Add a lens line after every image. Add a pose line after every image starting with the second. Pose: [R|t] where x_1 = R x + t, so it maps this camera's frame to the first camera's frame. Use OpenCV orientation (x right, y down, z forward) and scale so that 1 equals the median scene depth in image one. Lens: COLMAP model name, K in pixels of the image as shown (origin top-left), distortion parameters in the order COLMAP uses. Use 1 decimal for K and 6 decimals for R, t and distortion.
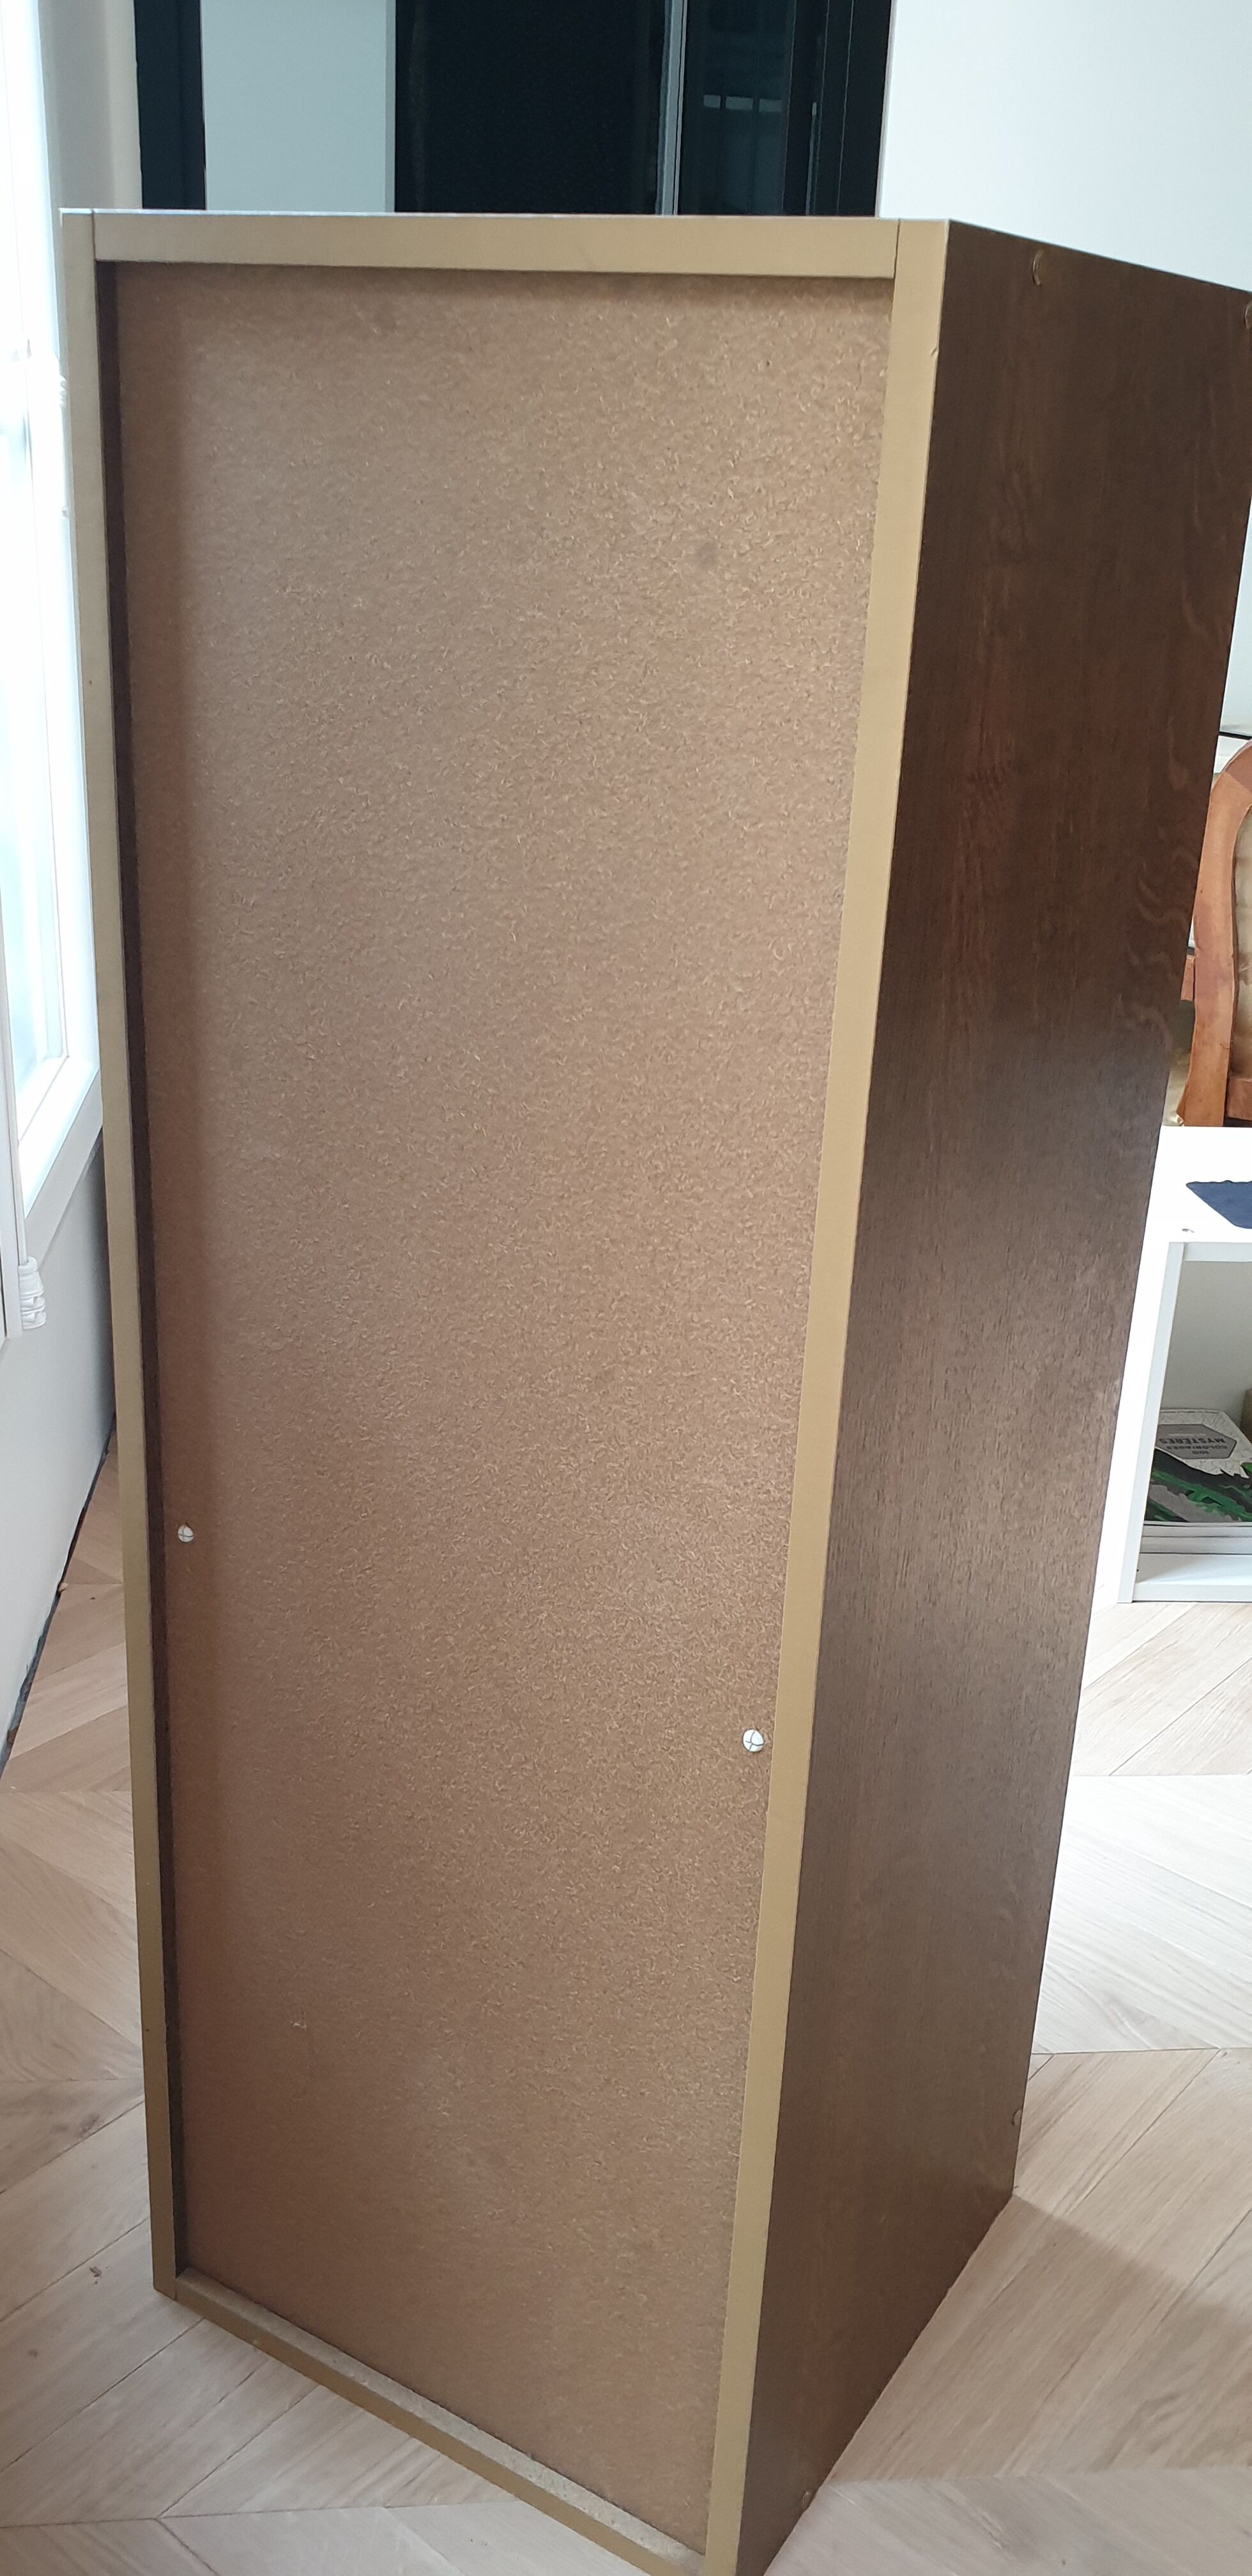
lens RADIAL K [[2248.5, 0, 681.5], [0, 2248.5, 1331.8], [0, 0, 1]] dist [0.002605, -0.006944]
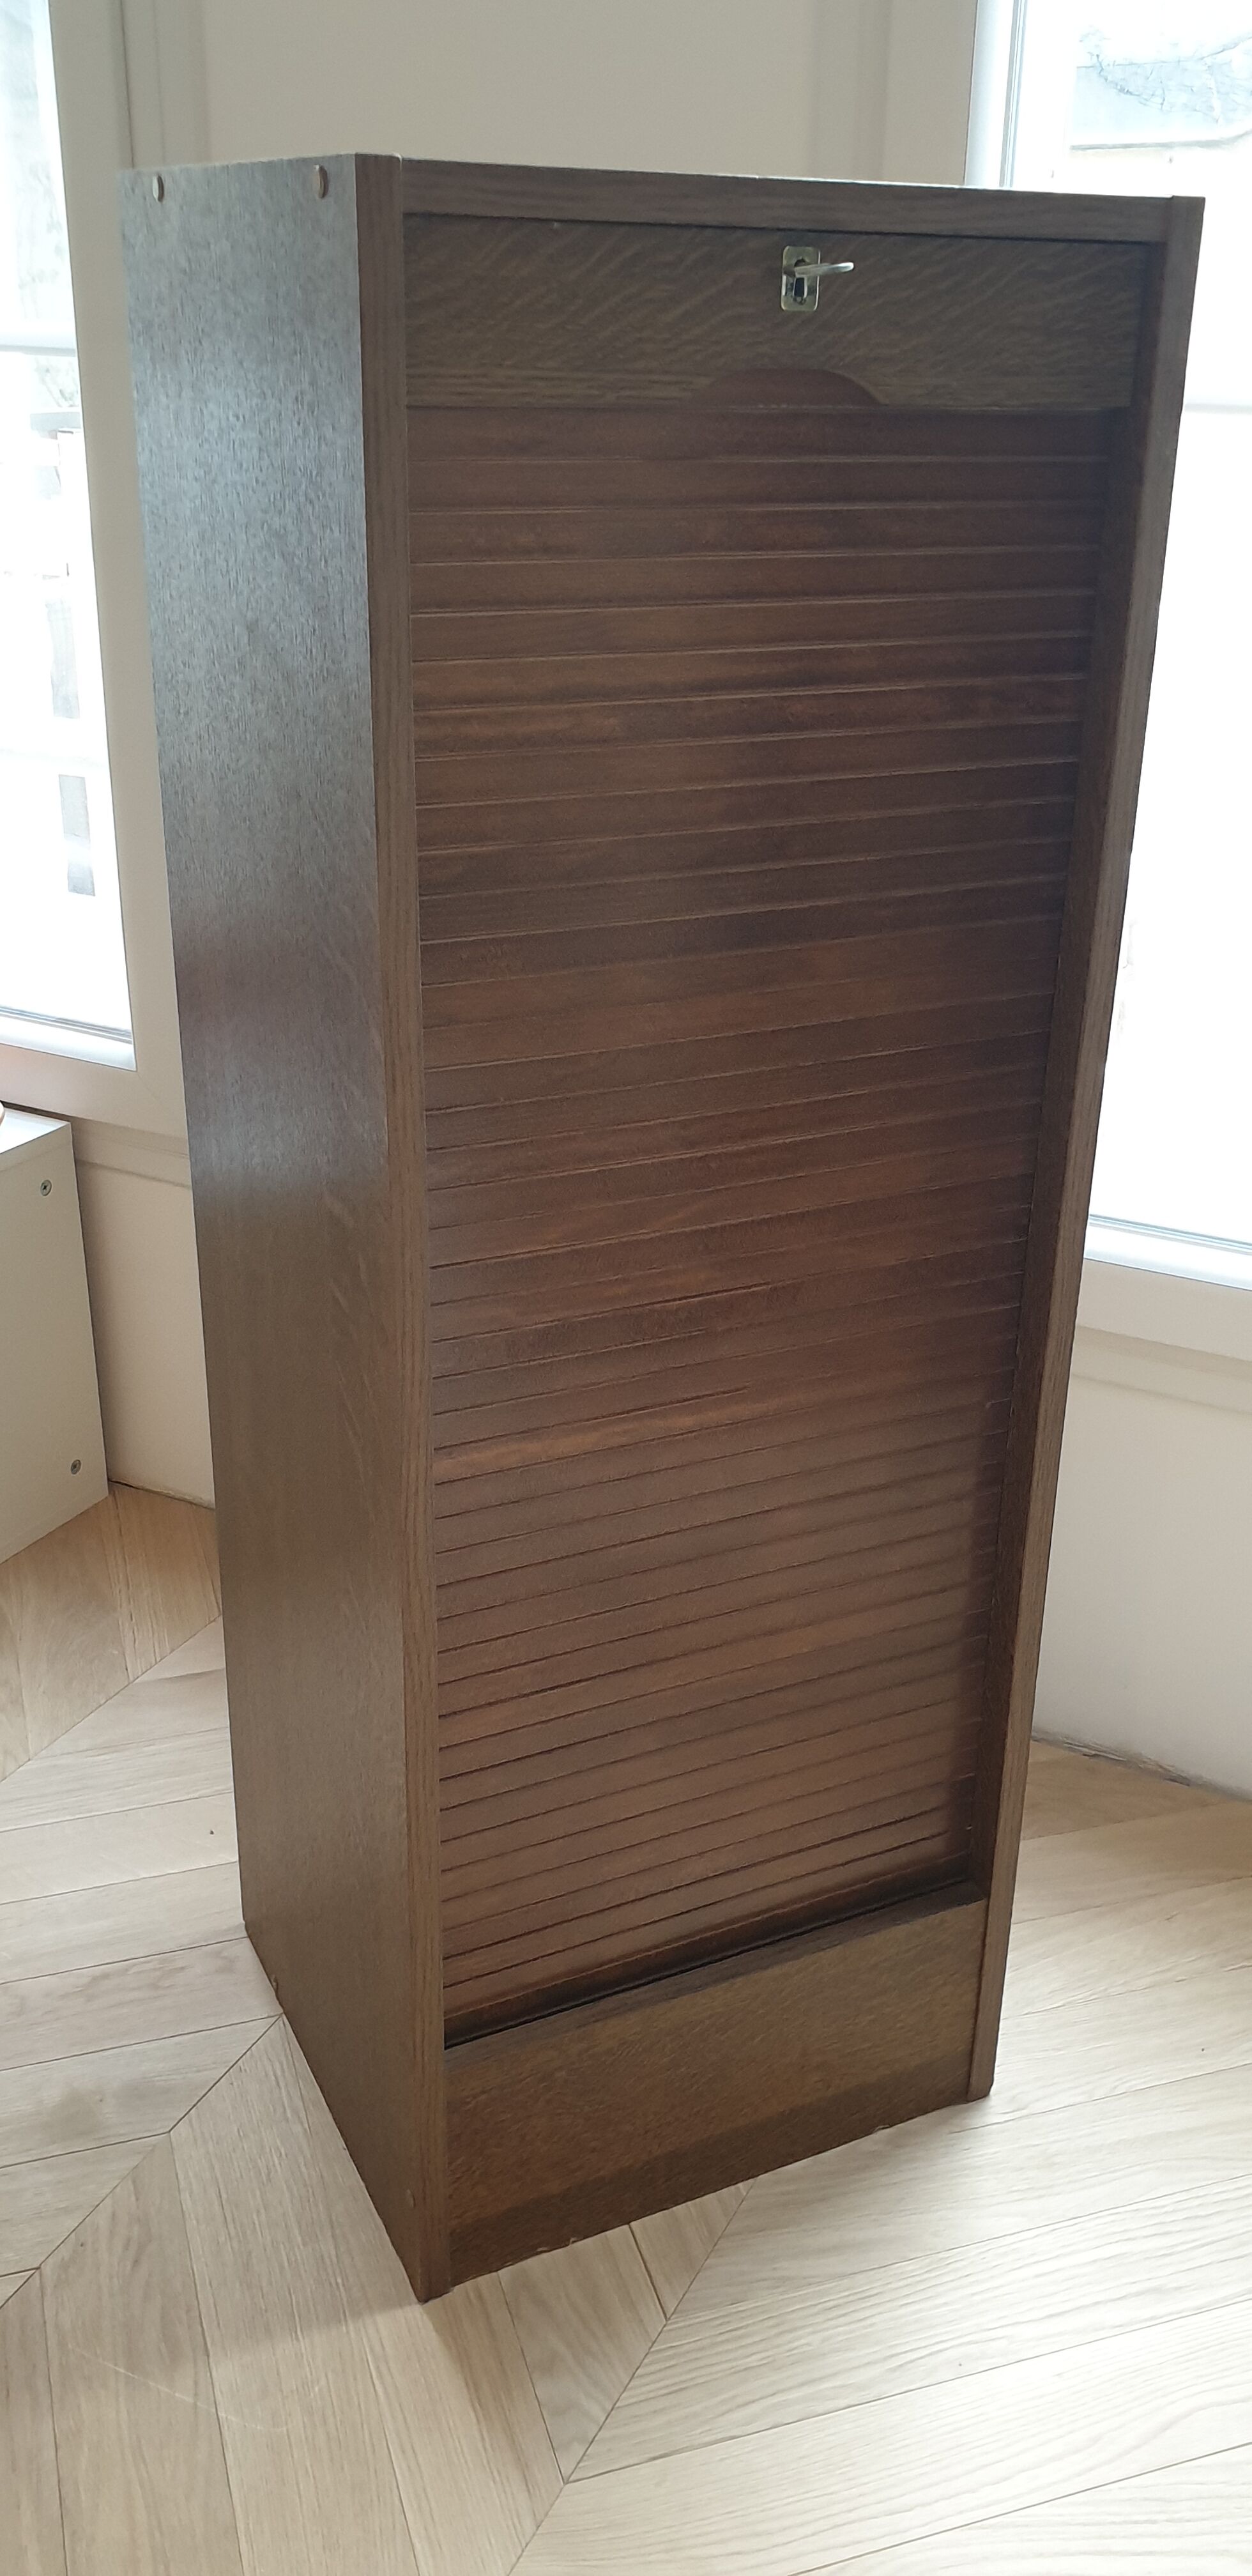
lens RADIAL K [[2207.1, 0, 626.0], [0, 2207.1, 1288.0], [0, 0, 1]] dist [-0.007390, 0.012641]
pose [[-0.545750, 0.279662, -0.789903, 0.752988], [-0.363207, 0.770559, 0.523755, -0.464228], [0.755141, 0.572737, -0.318957, 1.218651]]
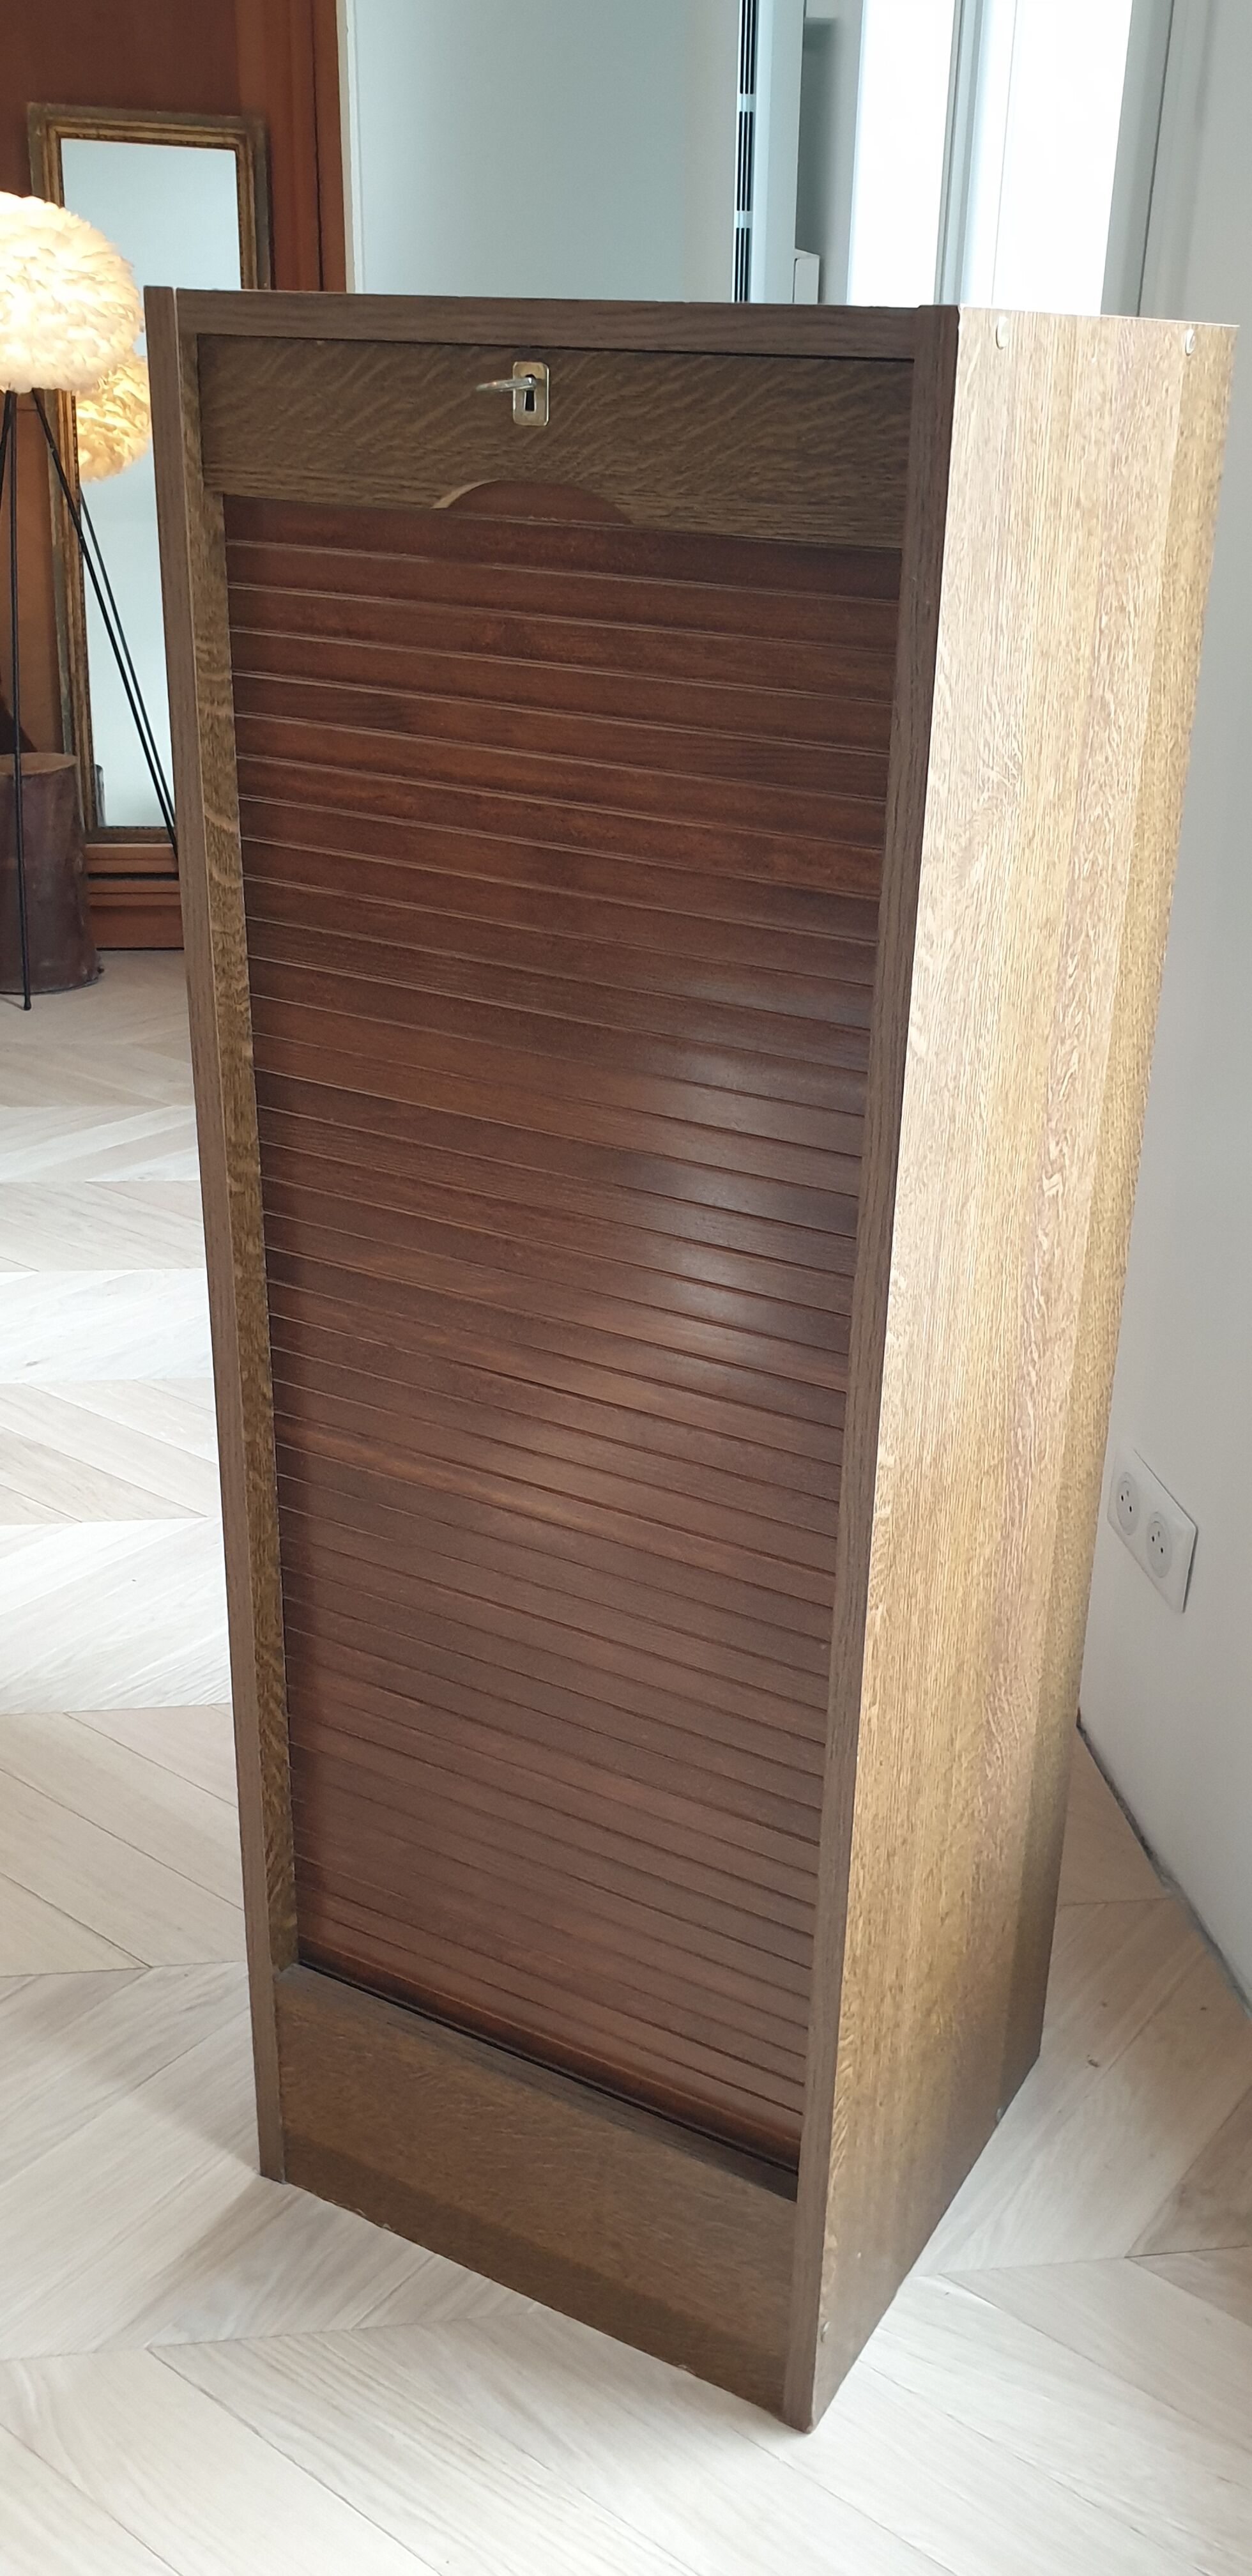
lens RADIAL K [[2194.5, 0, 736.1], [0, 2194.5, 1302.3], [0, 0, 1]] dist [-0.000592, -0.013464]
pose [[-0.994348, -0.063063, -0.085412, 0.047810], [-0.105021, 0.702306, 0.704086, -0.662565], [0.015583, 0.709076, -0.704960, 1.556579]]
